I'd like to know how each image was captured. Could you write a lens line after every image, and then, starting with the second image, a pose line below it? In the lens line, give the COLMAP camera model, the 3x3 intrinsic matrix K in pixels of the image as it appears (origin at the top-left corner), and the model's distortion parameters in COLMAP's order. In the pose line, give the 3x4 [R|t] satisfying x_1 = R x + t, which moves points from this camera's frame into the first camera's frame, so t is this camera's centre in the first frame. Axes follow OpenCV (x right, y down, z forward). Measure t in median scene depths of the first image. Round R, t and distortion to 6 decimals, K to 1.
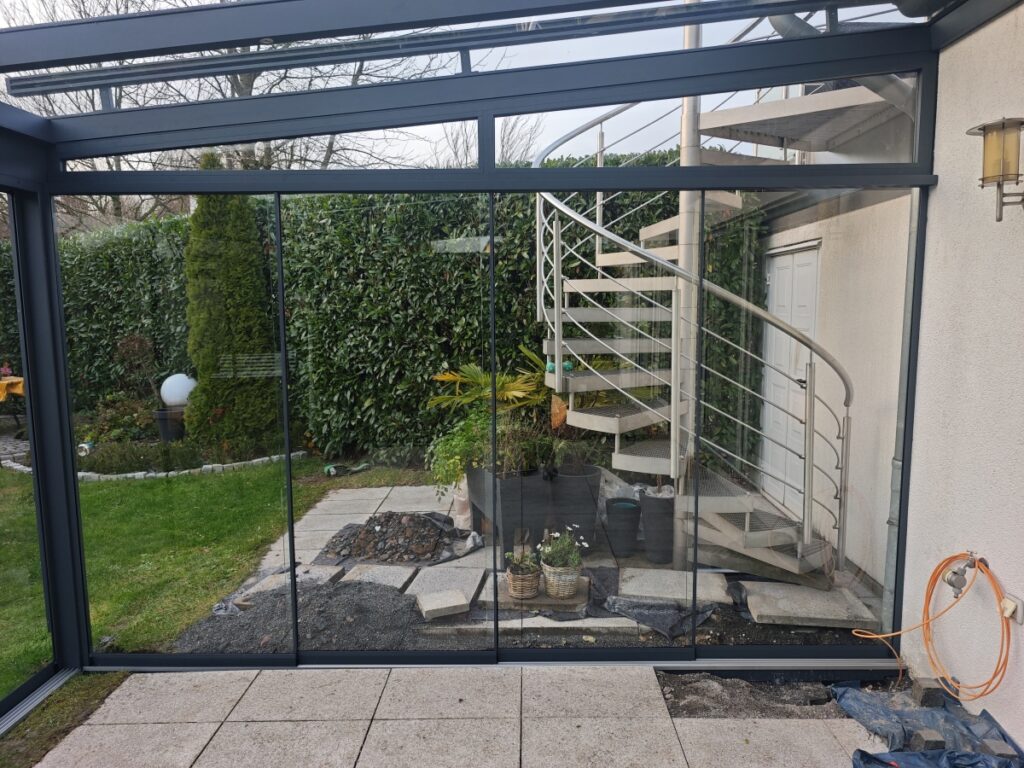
lens RADIAL K [[689.7, 0, 509.5], [0, 689.7, 385.4], [0, 0, 1]] dist [0.034523, -0.042483]
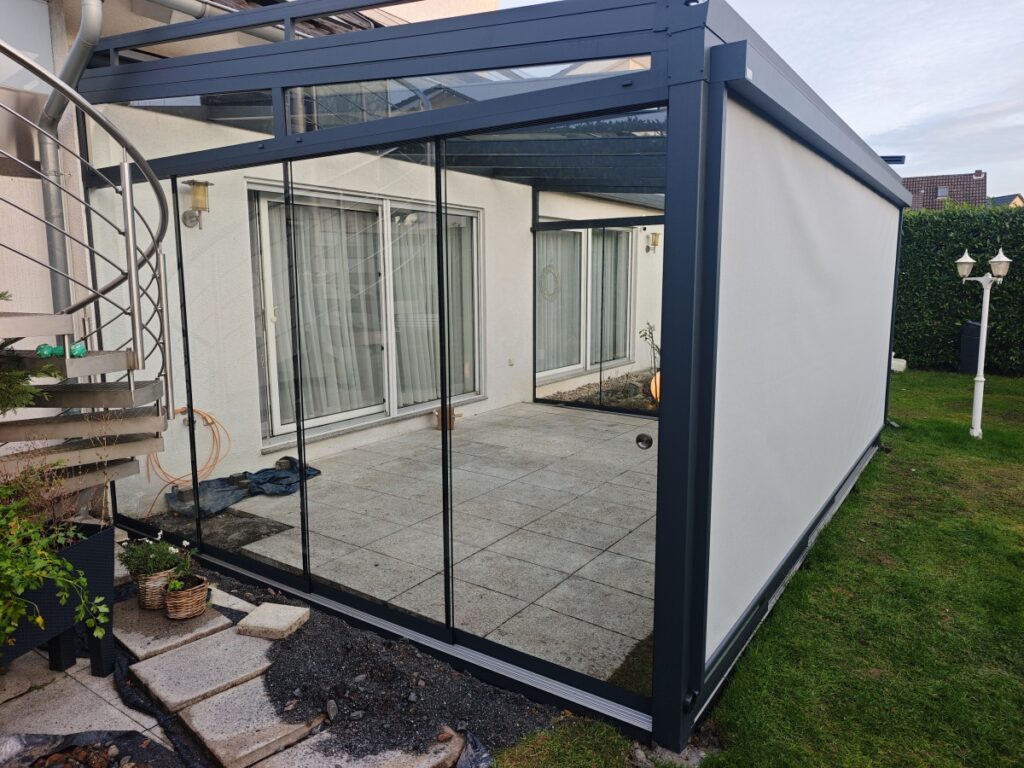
lens RADIAL K [[689.7, 0, 509.5], [0, 689.7, 385.4], [0, 0, 1]] dist [0.034523, -0.042483]
pose [[-0.833365, -0.074892, 0.547626, -0.676530], [0.076997, 0.965387, 0.249196, -0.130962], [-0.547334, 0.249836, -0.798754, 1.262026]]
